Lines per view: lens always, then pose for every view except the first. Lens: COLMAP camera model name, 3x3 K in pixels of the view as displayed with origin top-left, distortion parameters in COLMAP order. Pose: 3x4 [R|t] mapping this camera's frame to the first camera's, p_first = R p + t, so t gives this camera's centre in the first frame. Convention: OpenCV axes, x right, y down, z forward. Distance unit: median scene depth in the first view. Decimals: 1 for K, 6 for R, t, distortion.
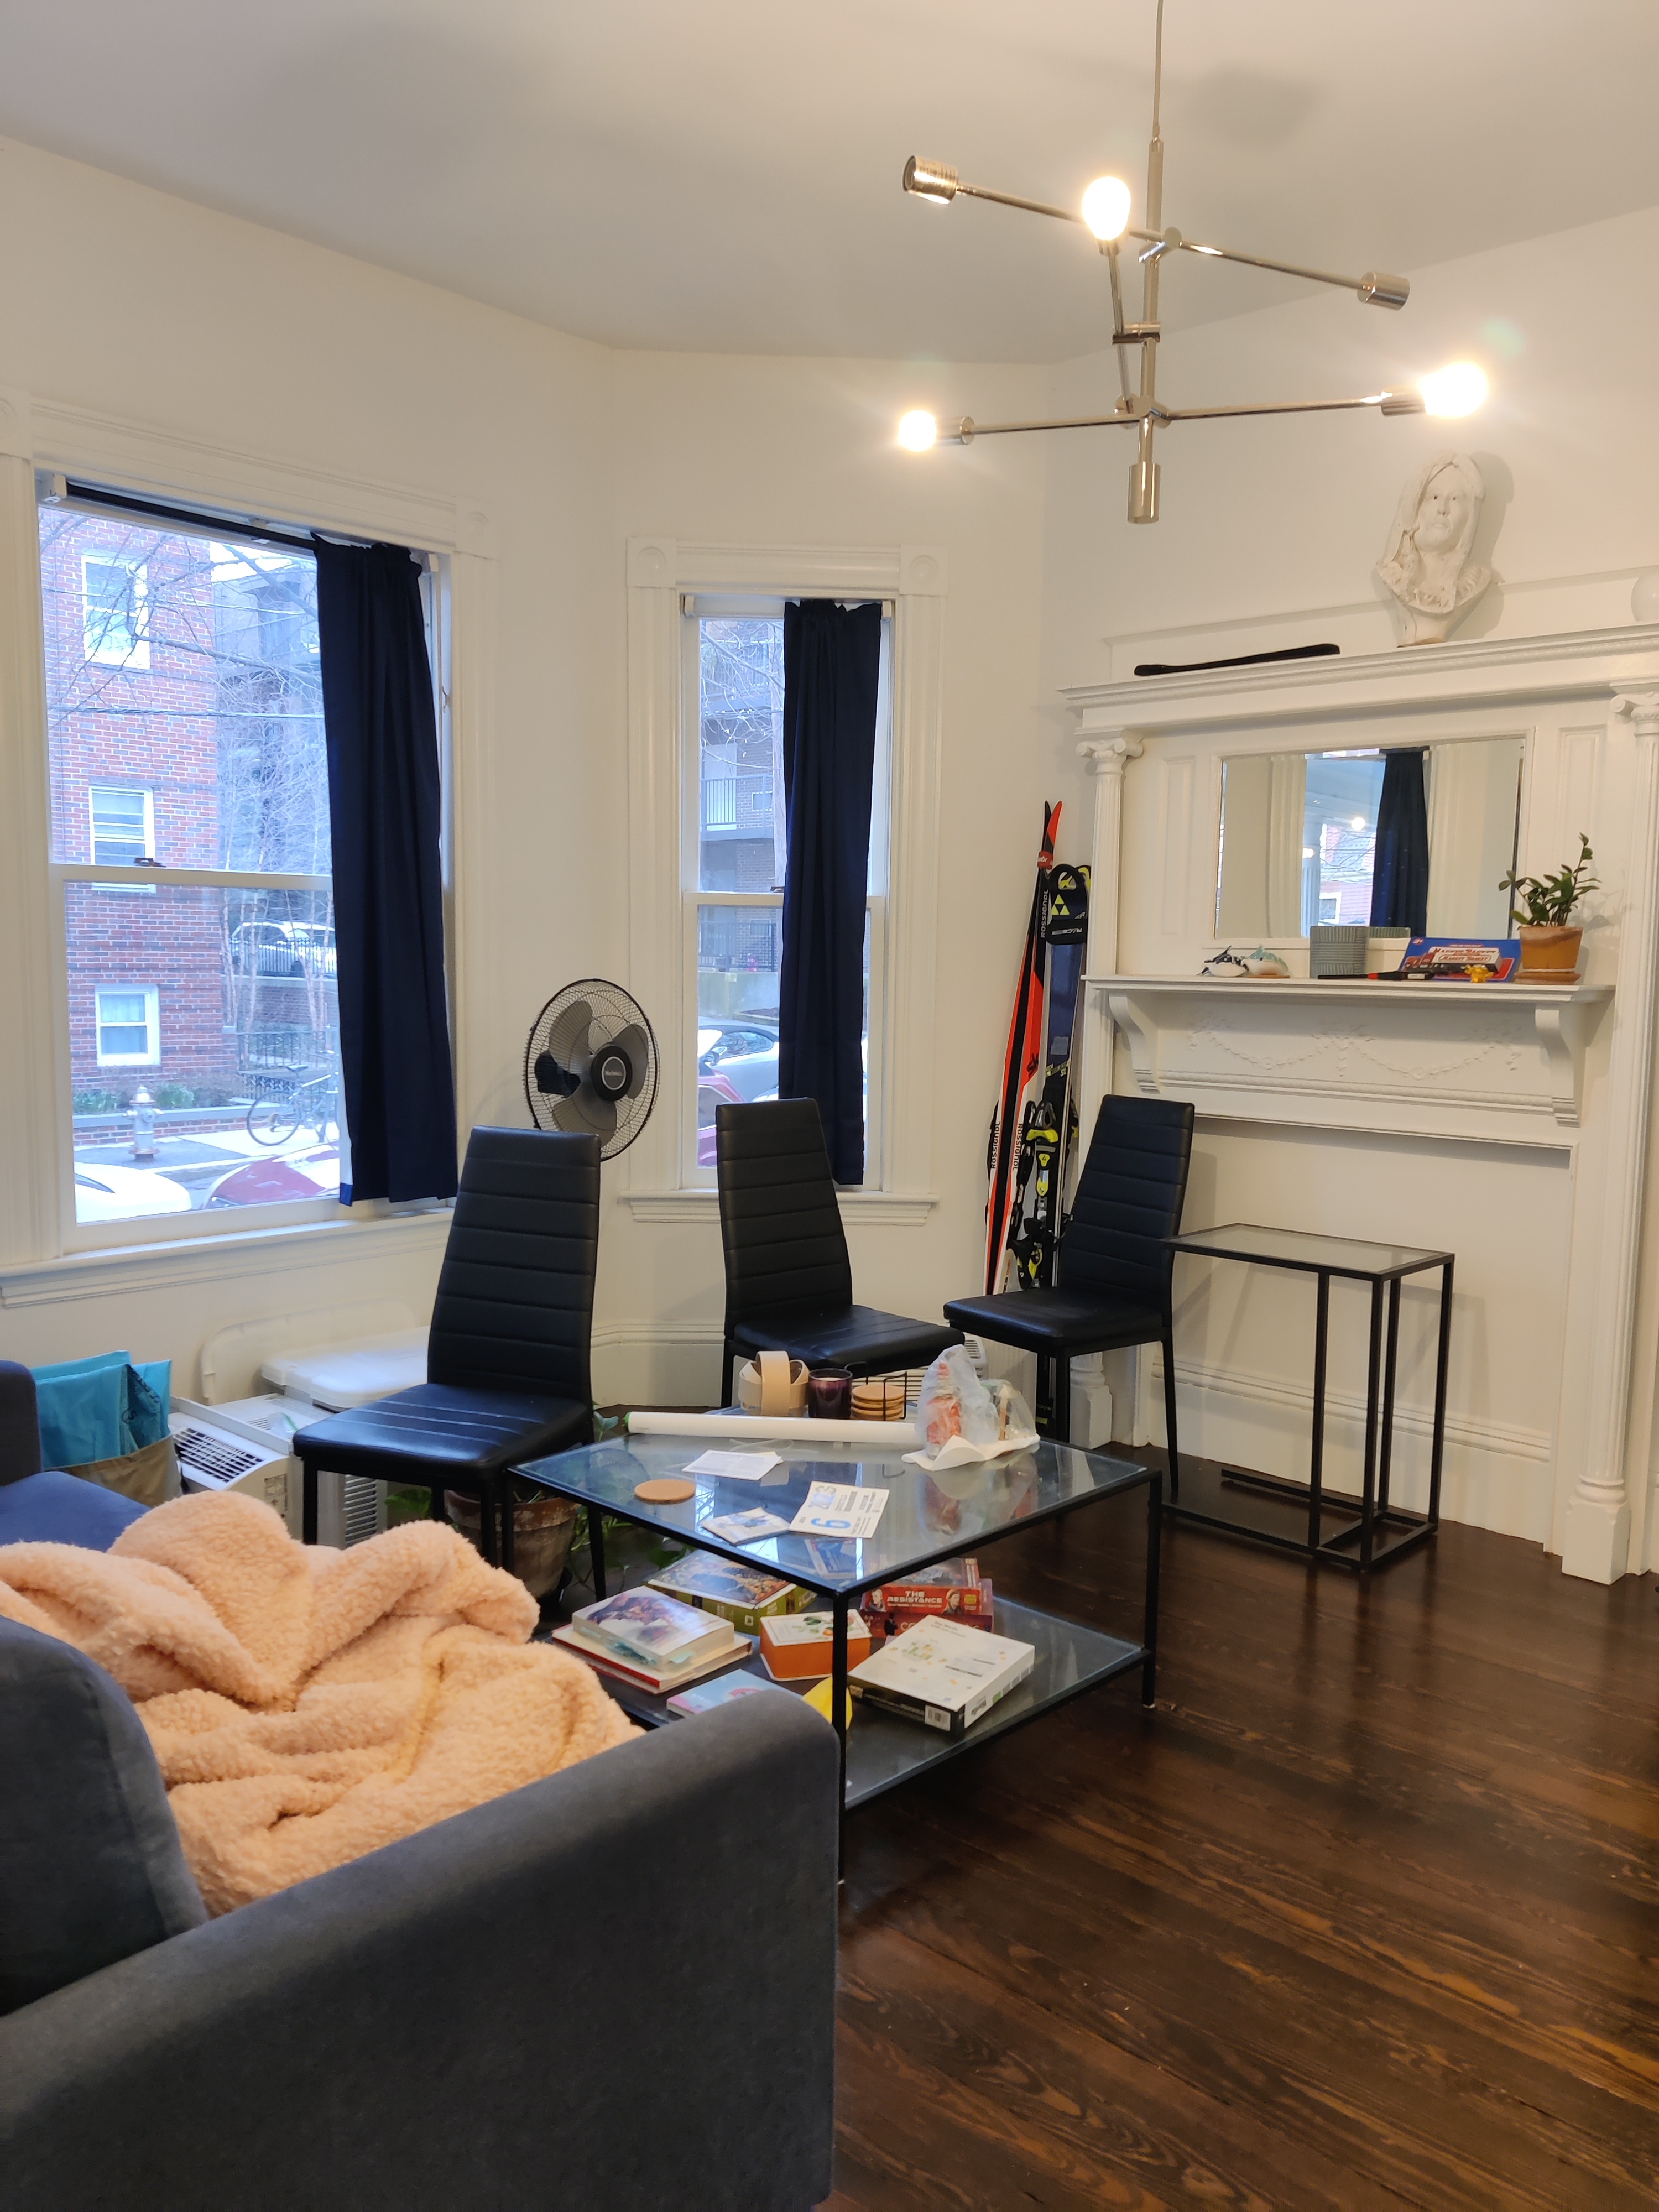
lens RADIAL K [[1670.8, 0, 838.3], [0, 1670.8, 1128.5], [0, 0, 1]] dist [0.019707, -0.034518]
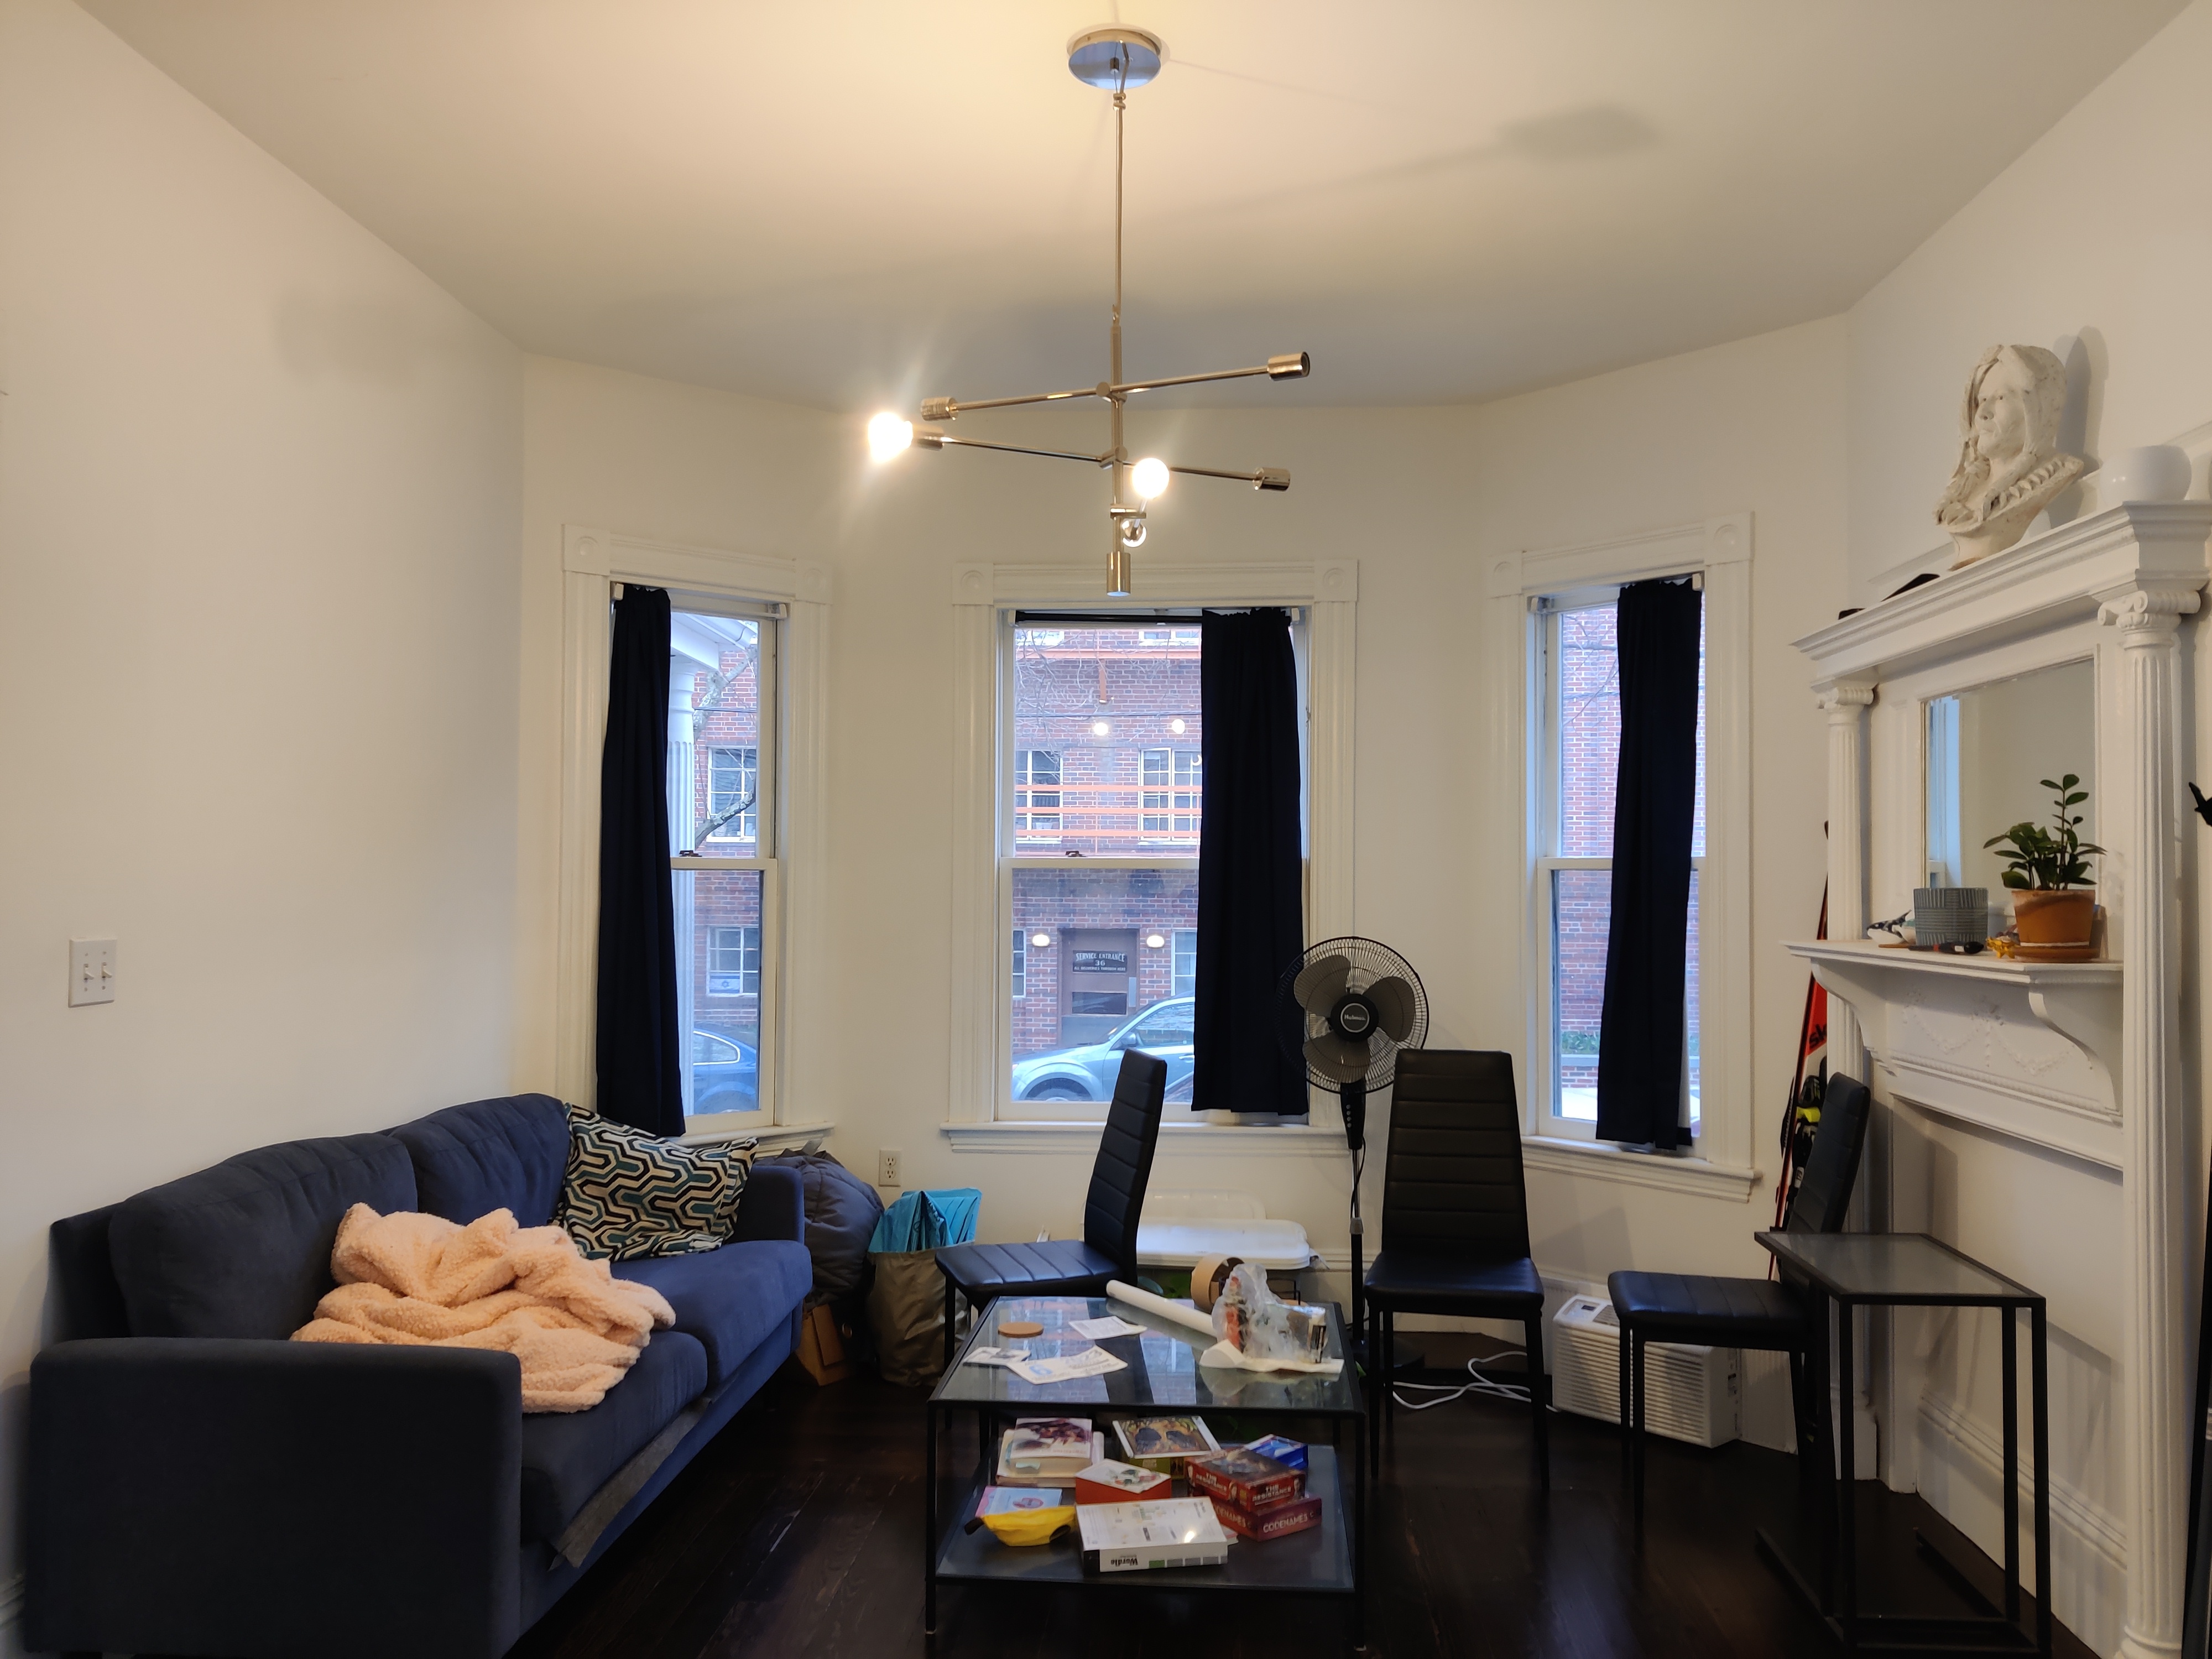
lens RADIAL K [[1670.8, 0, 1122.8], [0, 1670.8, 826.5], [0, 0, 1]] dist [0.019707, -0.034518]
pose [[0.625835, -0.042667, -0.778787, 0.696667], [-0.073697, 0.990800, -0.113506, -0.023393], [0.776466, 0.128431, 0.616933, 0.136123]]
